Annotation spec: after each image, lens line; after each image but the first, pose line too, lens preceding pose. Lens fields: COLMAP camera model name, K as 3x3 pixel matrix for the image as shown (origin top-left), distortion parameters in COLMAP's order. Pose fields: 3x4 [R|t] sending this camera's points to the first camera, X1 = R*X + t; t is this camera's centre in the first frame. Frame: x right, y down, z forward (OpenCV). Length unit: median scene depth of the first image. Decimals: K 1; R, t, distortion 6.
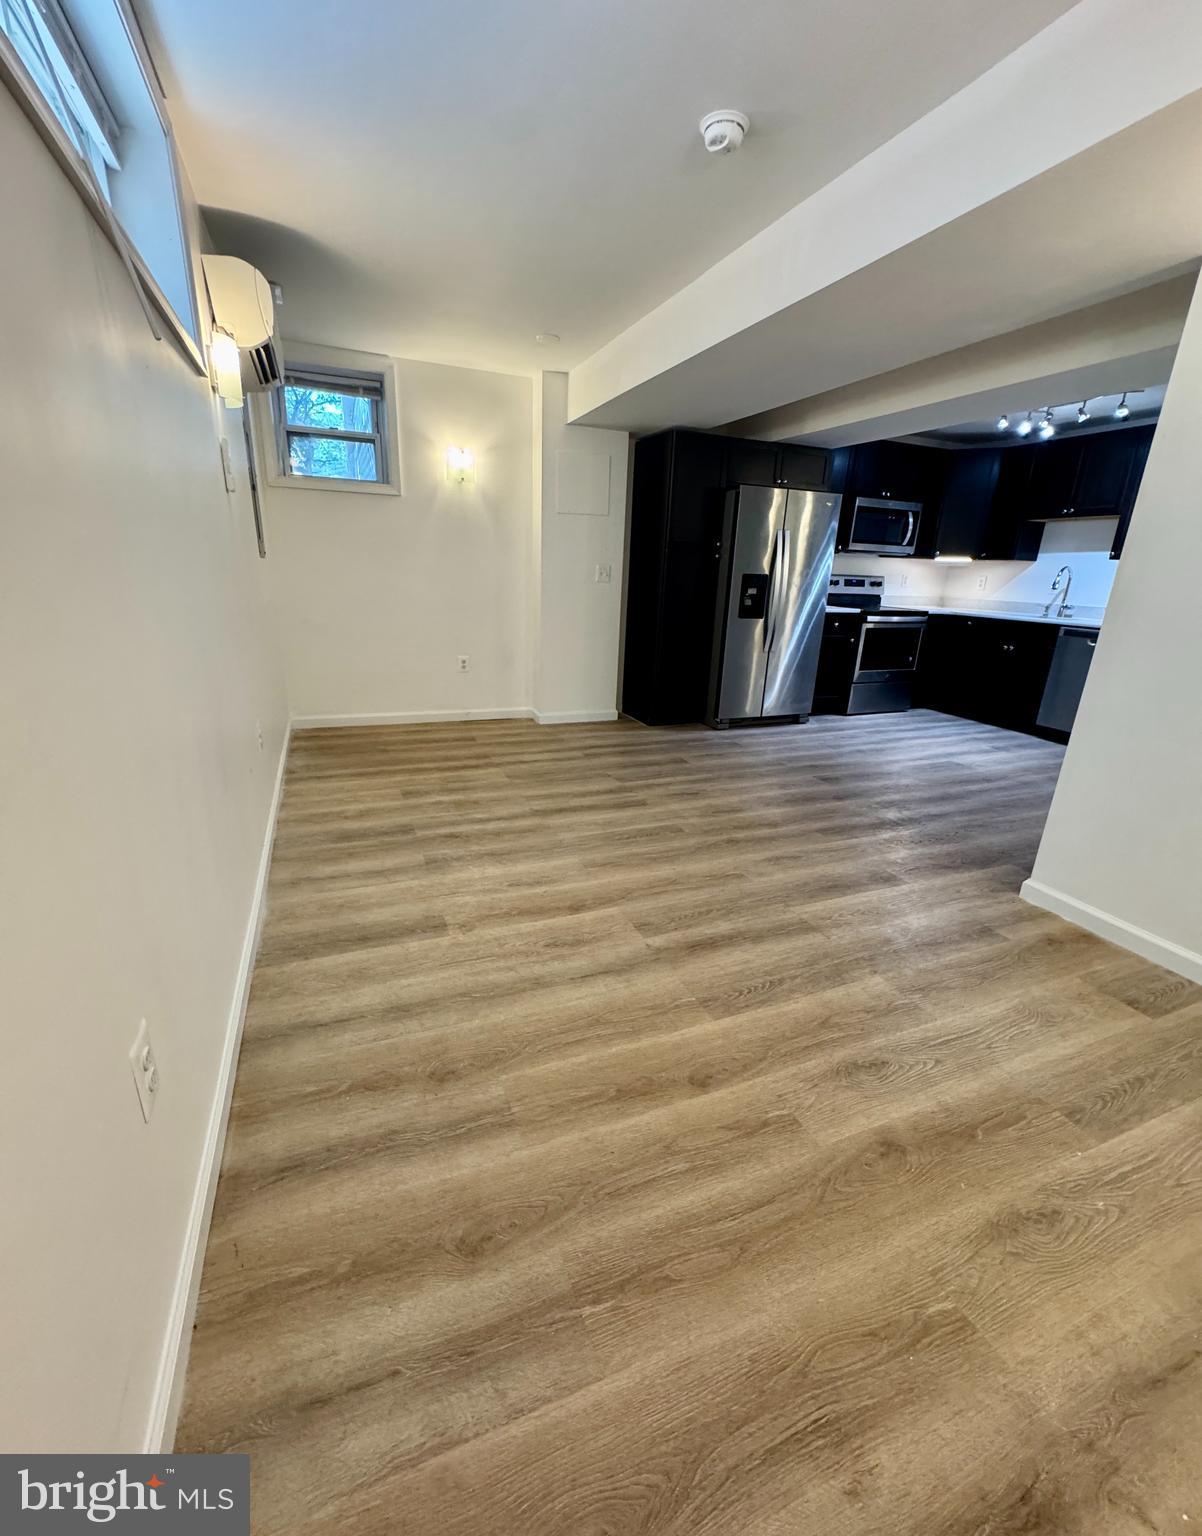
lens RADIAL K [[637.6, 0, 601.1], [0, 637.6, 776.5], [0, 0, 1]] dist [-0.003375, -0.000554]
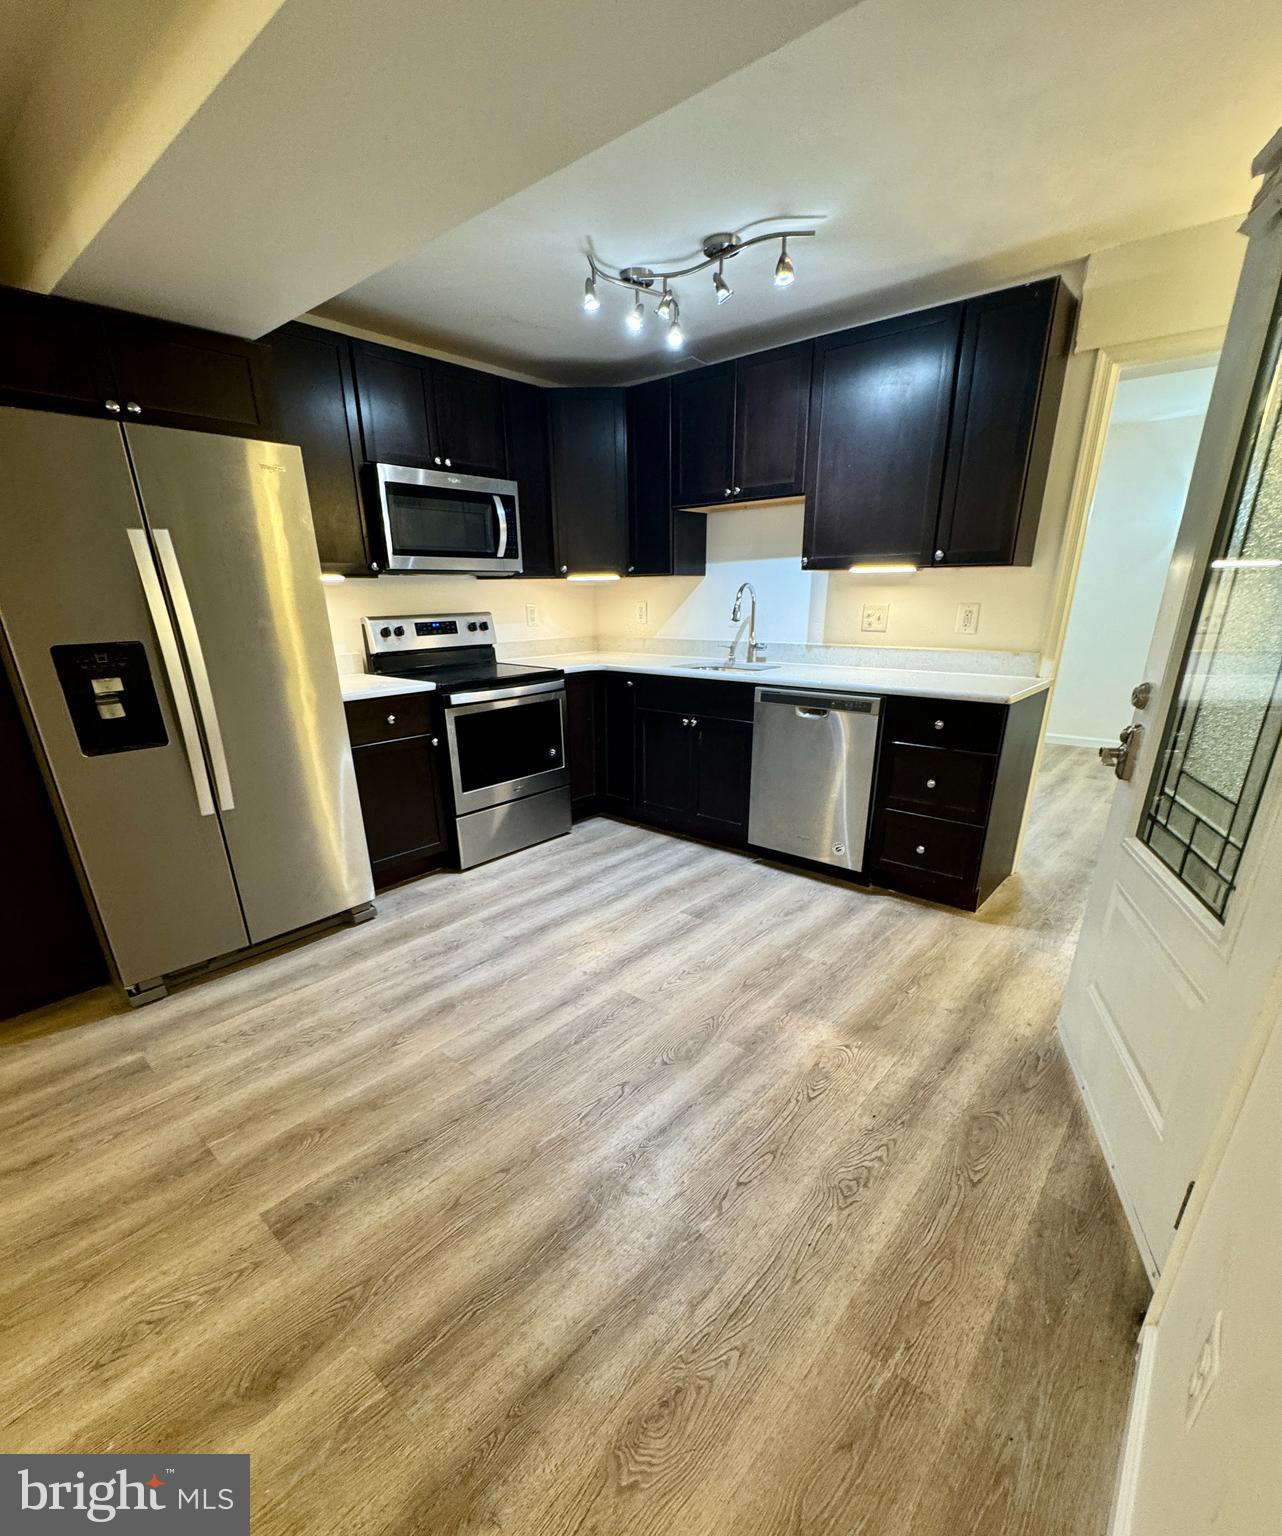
lens RADIAL K [[680.3, 0, 647.8], [0, 680.3, 847.5], [0, 0, 1]] dist [0.000552, -0.000013]
pose [[0.889296, -0.205068, 0.408777, 0.300355], [0.184351, 0.978737, 0.089939, -0.144785], [-0.418529, -0.004624, 0.908192, 0.405767]]
